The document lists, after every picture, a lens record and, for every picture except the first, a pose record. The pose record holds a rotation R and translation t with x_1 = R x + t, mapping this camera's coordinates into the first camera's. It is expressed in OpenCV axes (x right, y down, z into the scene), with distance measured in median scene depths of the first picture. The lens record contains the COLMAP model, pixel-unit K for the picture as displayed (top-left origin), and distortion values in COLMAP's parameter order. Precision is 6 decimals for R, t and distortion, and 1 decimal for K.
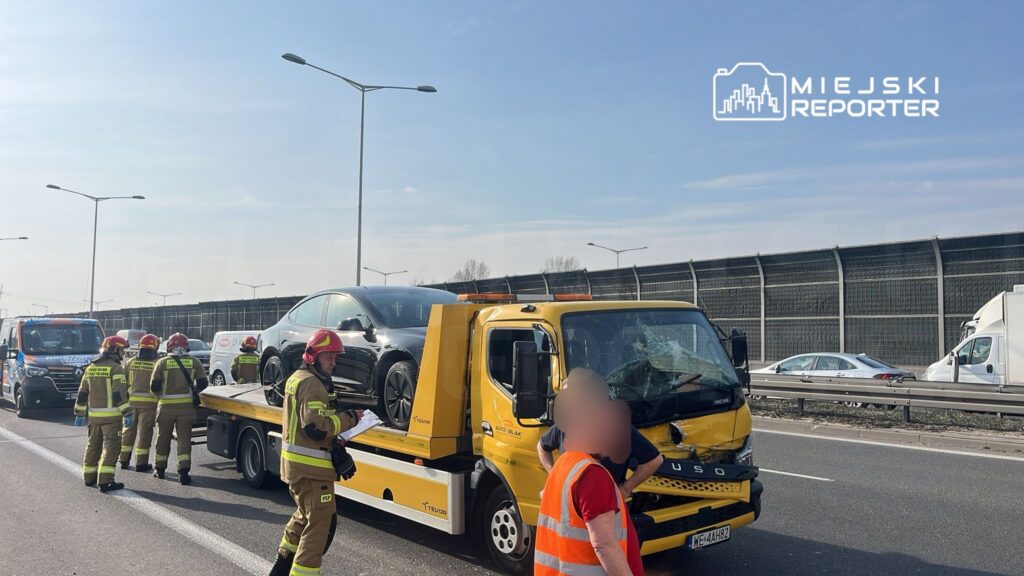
lens RADIAL K [[825.6, 0, 512.0], [0, 825.6, 288.0], [0, 0, 1]] dist [0.027090, -0.011652]
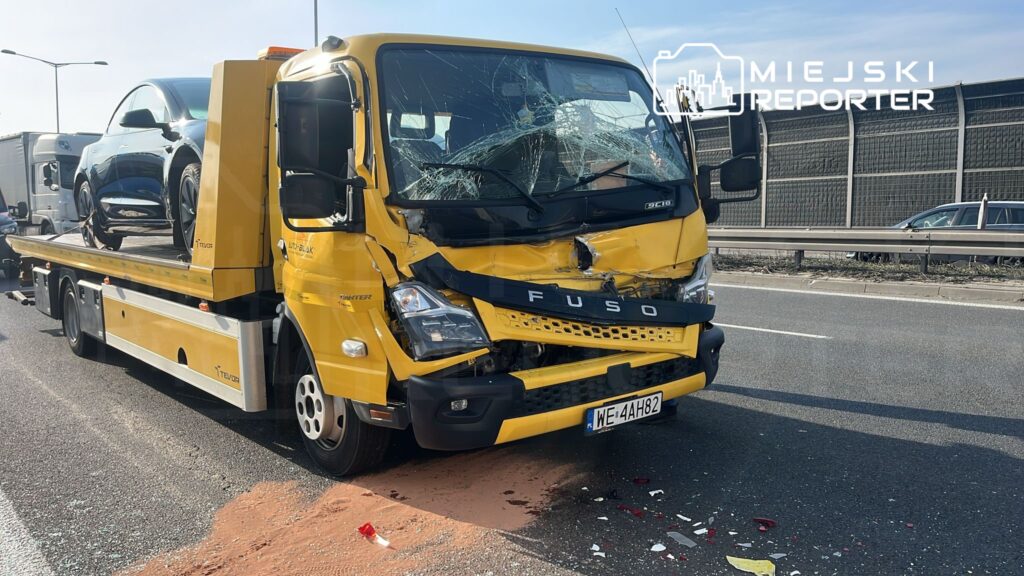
lens RADIAL K [[825.6, 0, 512.0], [0, 825.6, 288.0], [0, 0, 1]] dist [0.027090, -0.011652]
pose [[0.999913, -0.011165, -0.007015, 0.144716], [0.012059, 0.989505, 0.143996, 0.108330], [0.005334, -0.144068, 0.989553, 0.364291]]
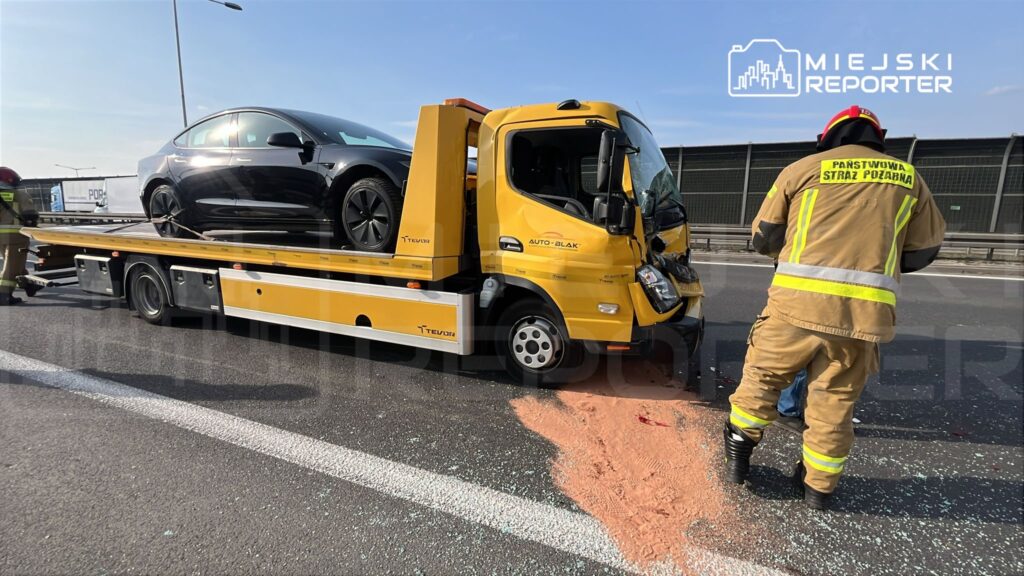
lens RADIAL K [[430.0, 0, 512.0], [0, 430.0, 288.0], [0, 0, 1]] dist [0.000349, -0.000275]
pose [[0.889212, -0.081031, 0.450262, -0.241676], [-0.027851, 0.972776, 0.230067, 0.105108], [-0.456646, -0.217119, 0.862748, 0.560390]]
